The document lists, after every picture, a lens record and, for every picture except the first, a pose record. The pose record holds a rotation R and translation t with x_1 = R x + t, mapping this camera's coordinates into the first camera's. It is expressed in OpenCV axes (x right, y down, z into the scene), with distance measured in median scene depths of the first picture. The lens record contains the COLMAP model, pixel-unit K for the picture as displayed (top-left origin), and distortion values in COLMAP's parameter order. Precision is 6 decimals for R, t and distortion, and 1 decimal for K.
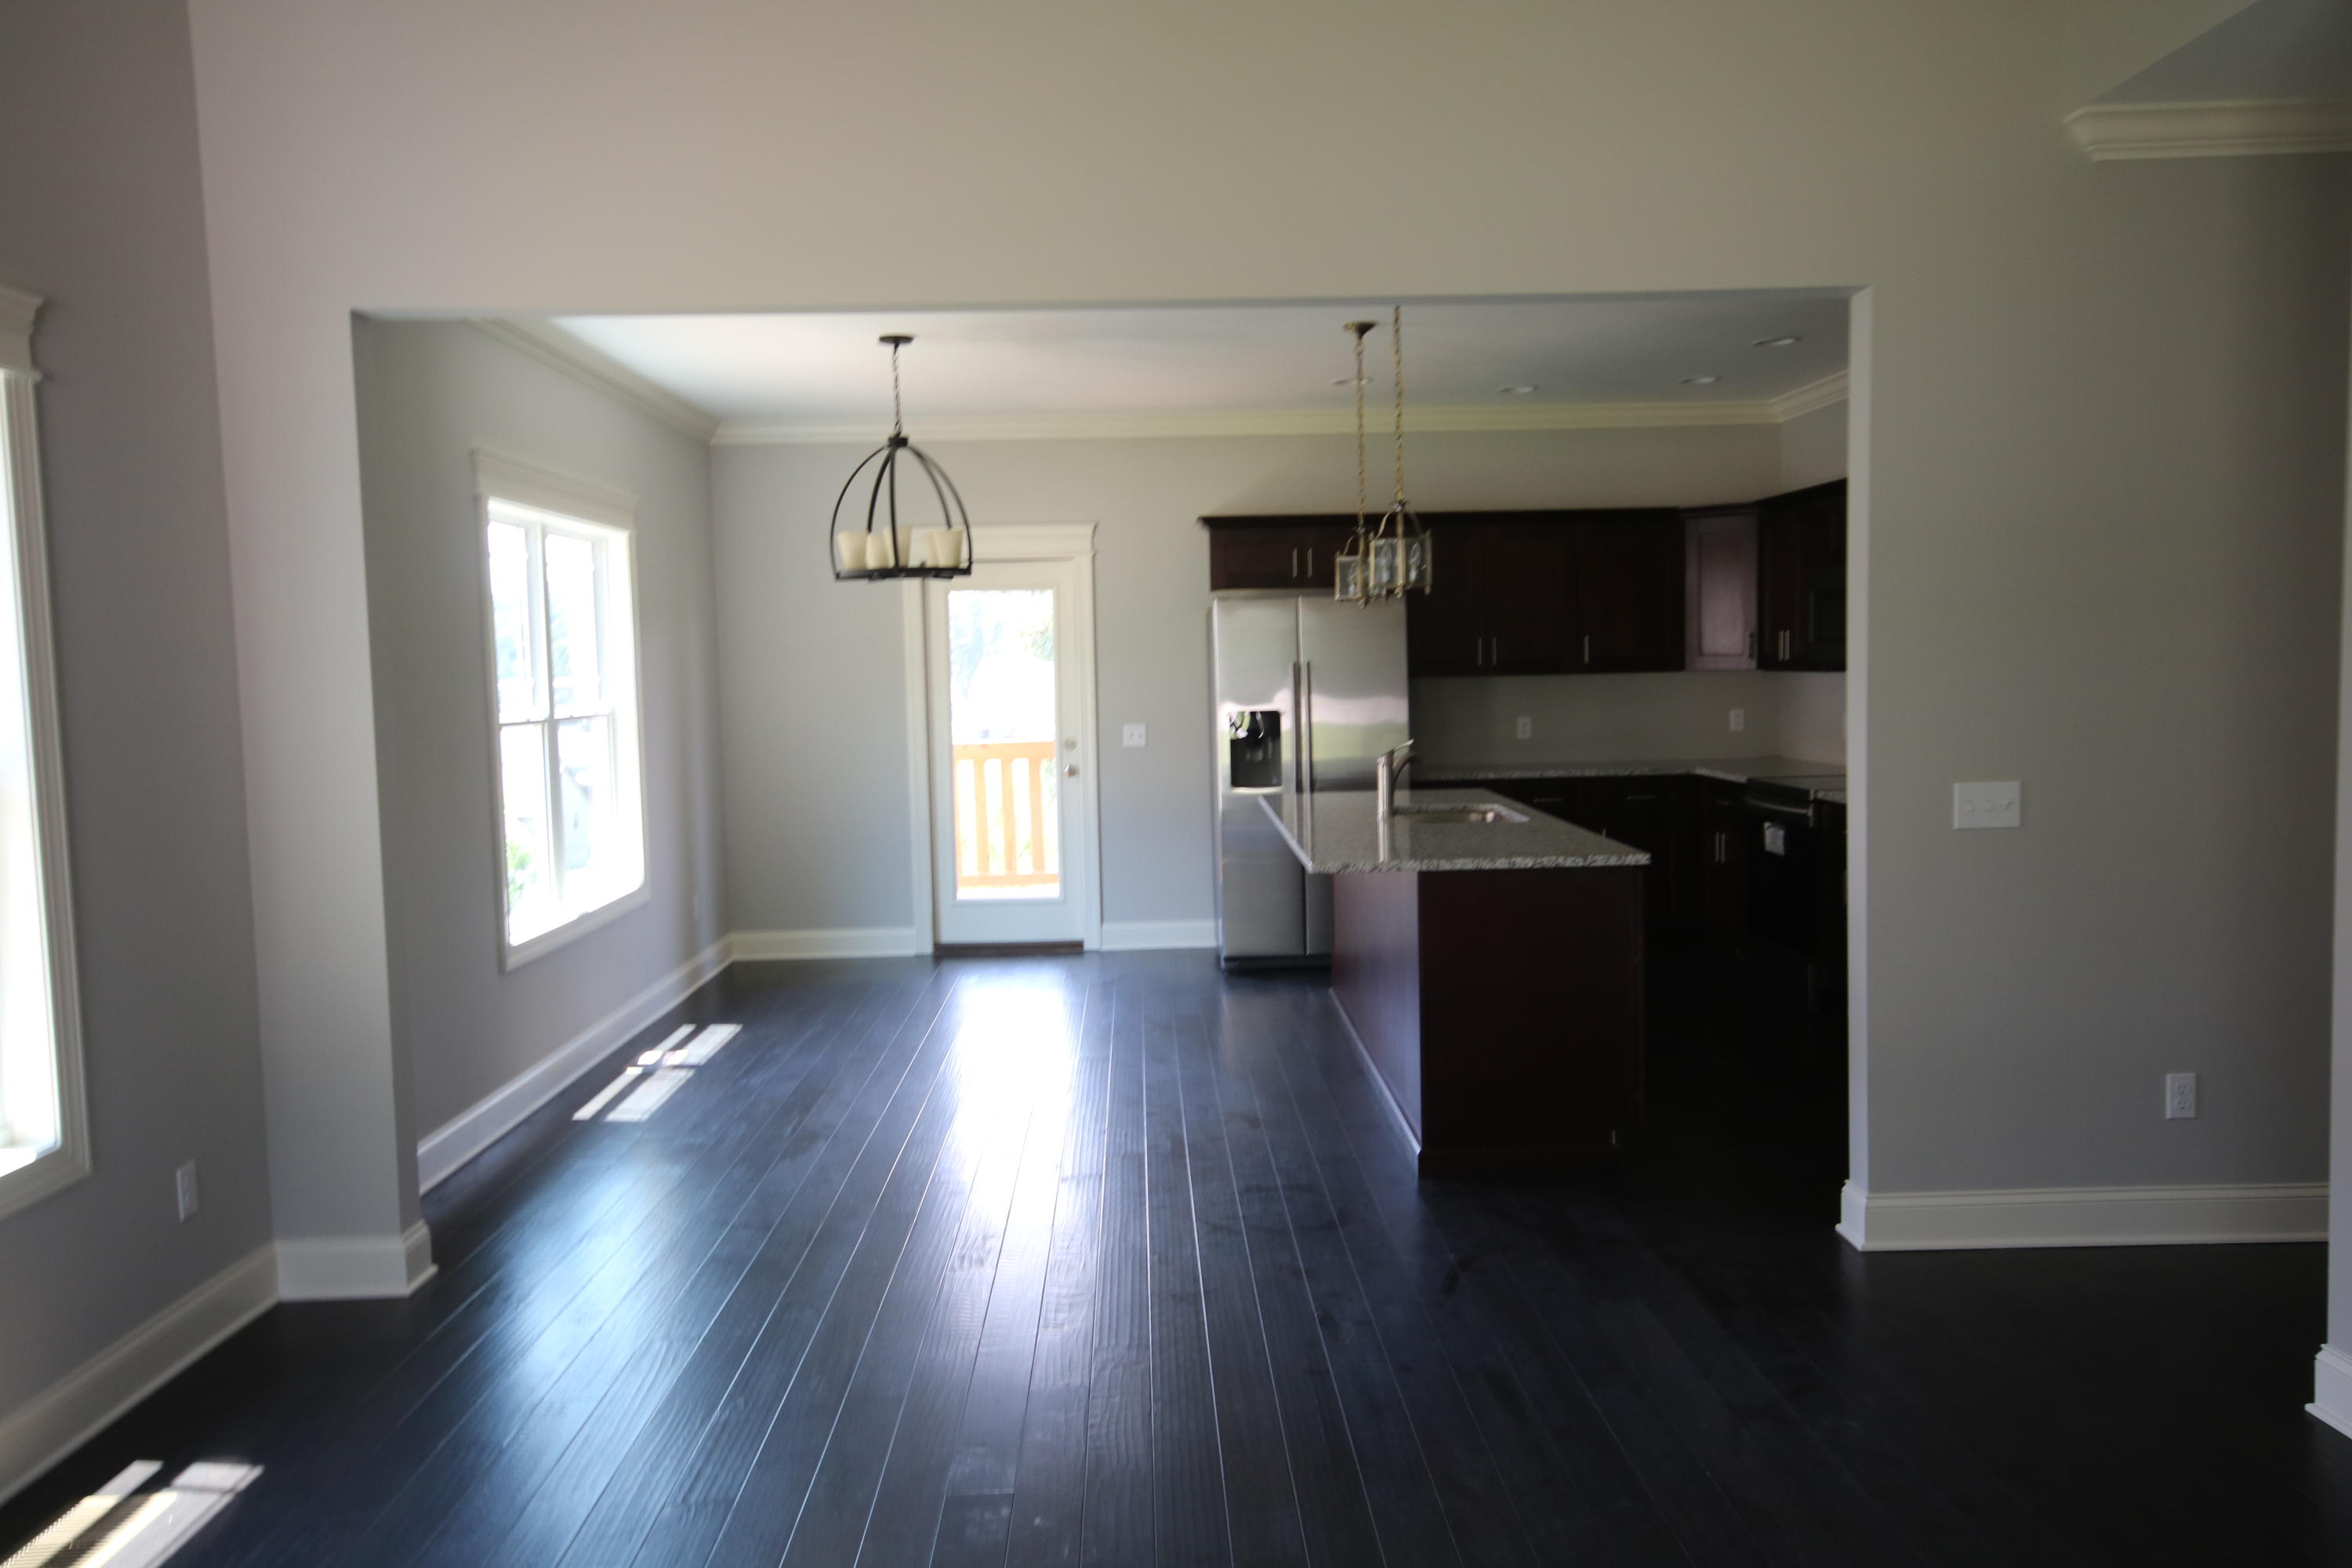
lens RADIAL K [[1708.1, 0, 1176.0], [0, 1708.1, 784.0], [0, 0, 1]] dist [-0.101279, 0.001326]
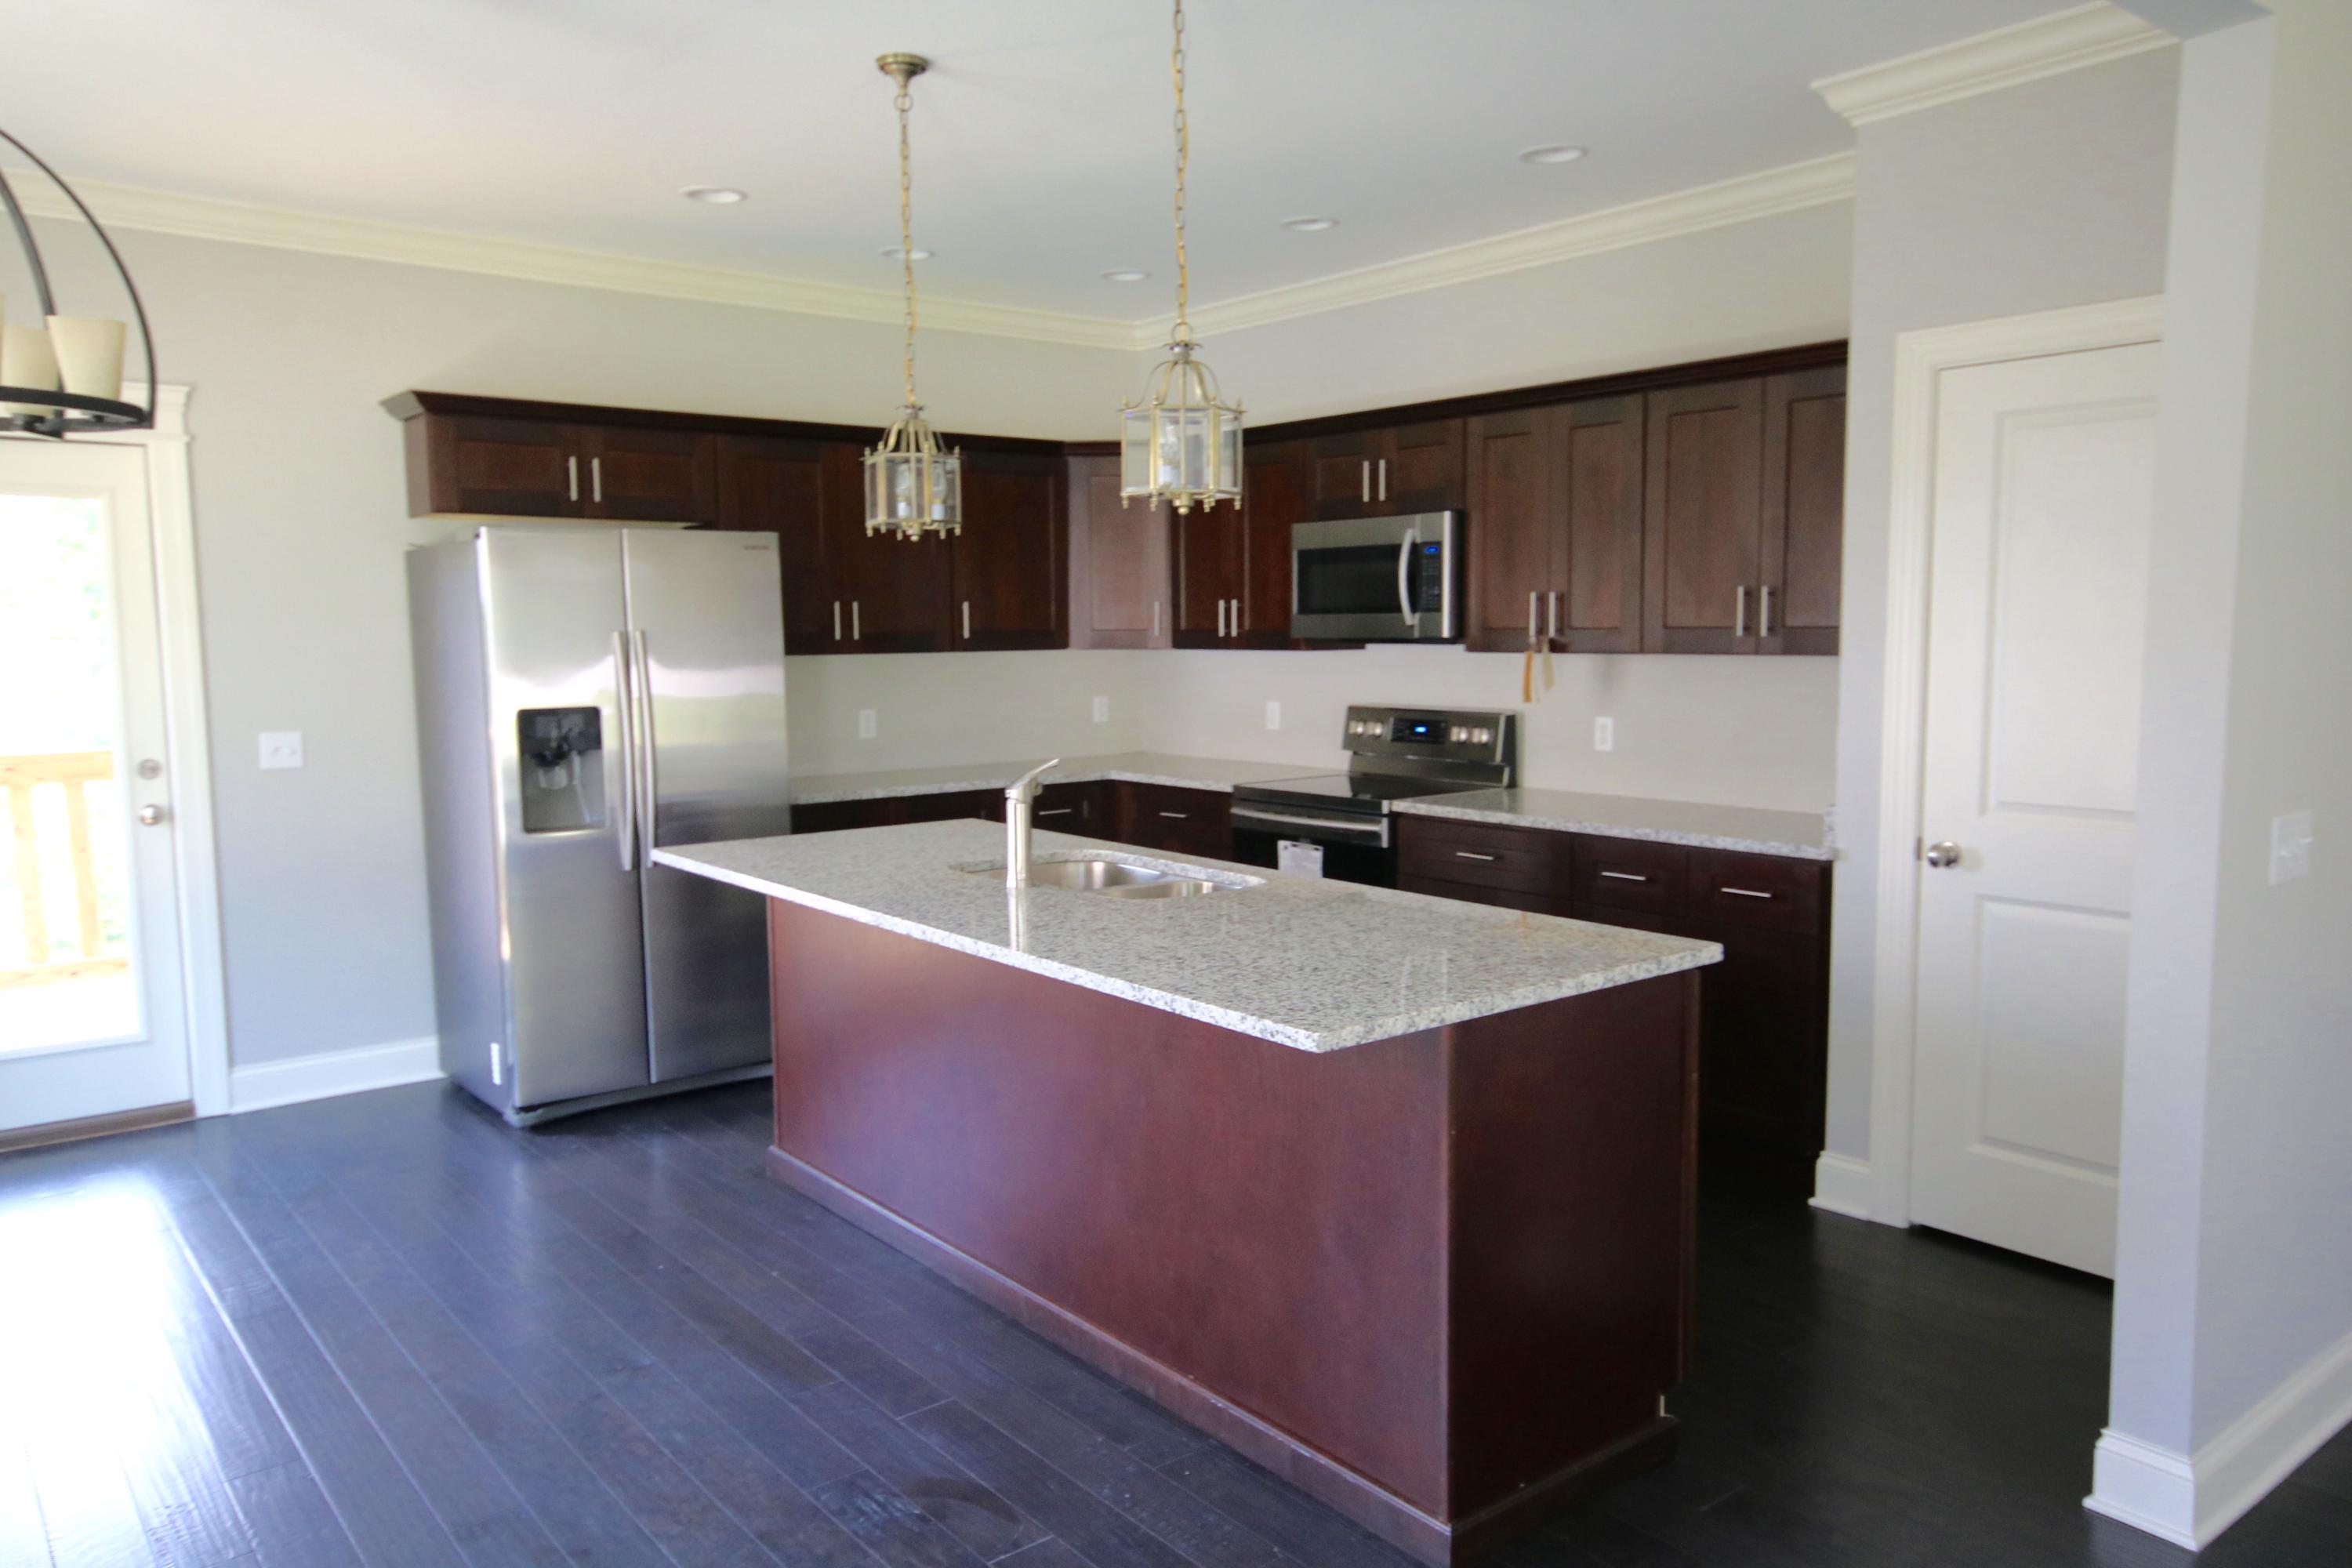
lens RADIAL K [[1609.1, 0, 1176.0], [0, 1609.1, 784.0], [0, 0, 1]] dist [0.001163, 0.000267]
pose [[0.785222, -0.042746, 0.617737, -0.133272], [0.033580, 0.999086, 0.026451, -0.021985], [-0.618303, -0.000026, 0.785940, 0.374748]]
